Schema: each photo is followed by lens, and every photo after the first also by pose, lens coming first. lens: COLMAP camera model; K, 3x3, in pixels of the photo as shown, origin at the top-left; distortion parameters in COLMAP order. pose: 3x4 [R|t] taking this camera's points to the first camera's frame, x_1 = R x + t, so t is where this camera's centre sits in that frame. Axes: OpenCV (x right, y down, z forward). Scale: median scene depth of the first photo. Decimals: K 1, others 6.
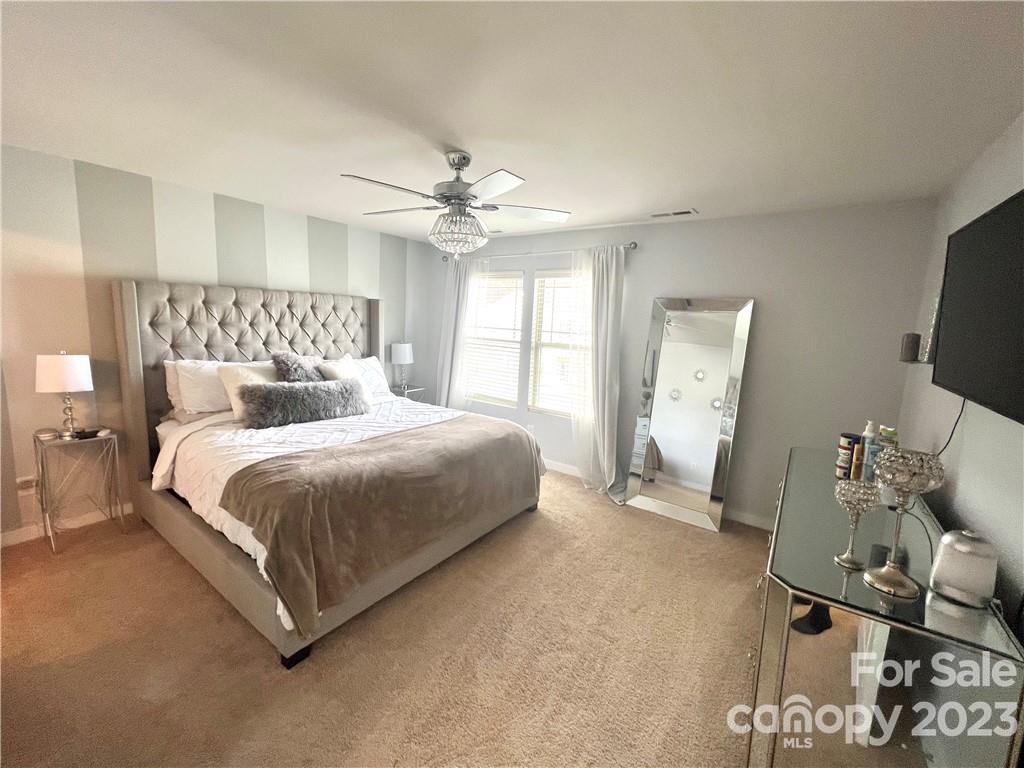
lens RADIAL K [[418.8, 0, 508.2], [0, 418.8, 377.1], [0, 0, 1]] dist [0.000715, -0.000066]
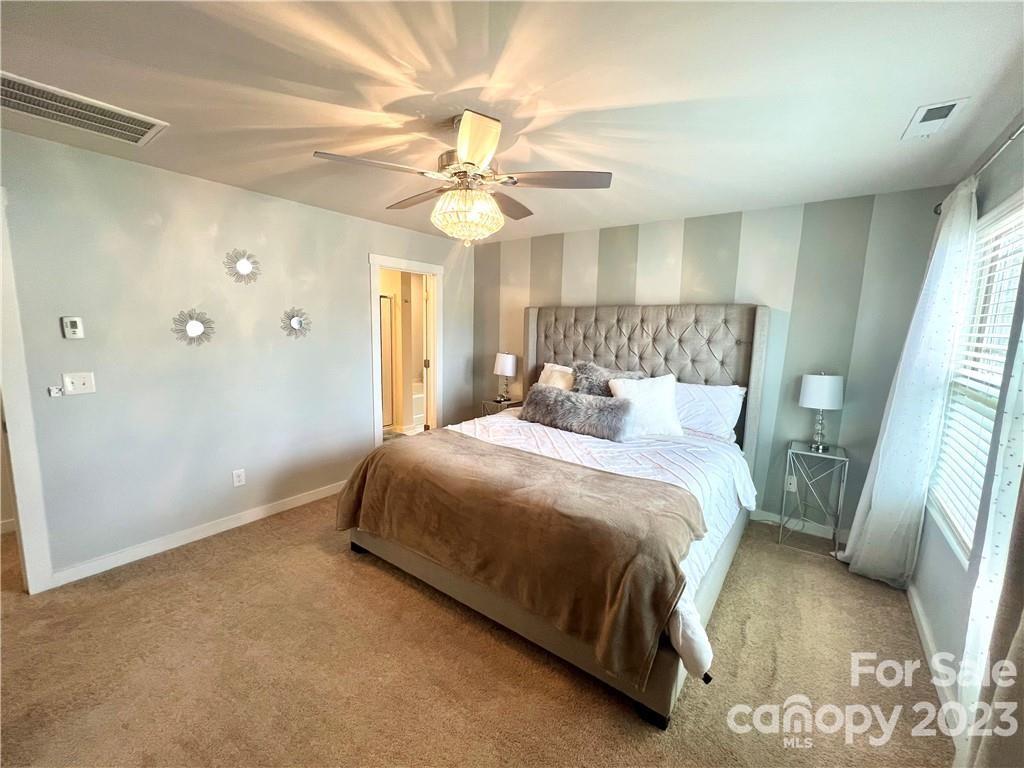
lens RADIAL K [[418.8, 0, 507.0], [0, 418.8, 383.1], [0, 0, 1]] dist [0.000715, -0.000066]
pose [[-0.046206, 0.107535, -0.993127, 0.468990], [-0.152241, 0.981817, 0.113394, -0.085859], [0.987263, 0.156434, -0.028995, 0.712453]]
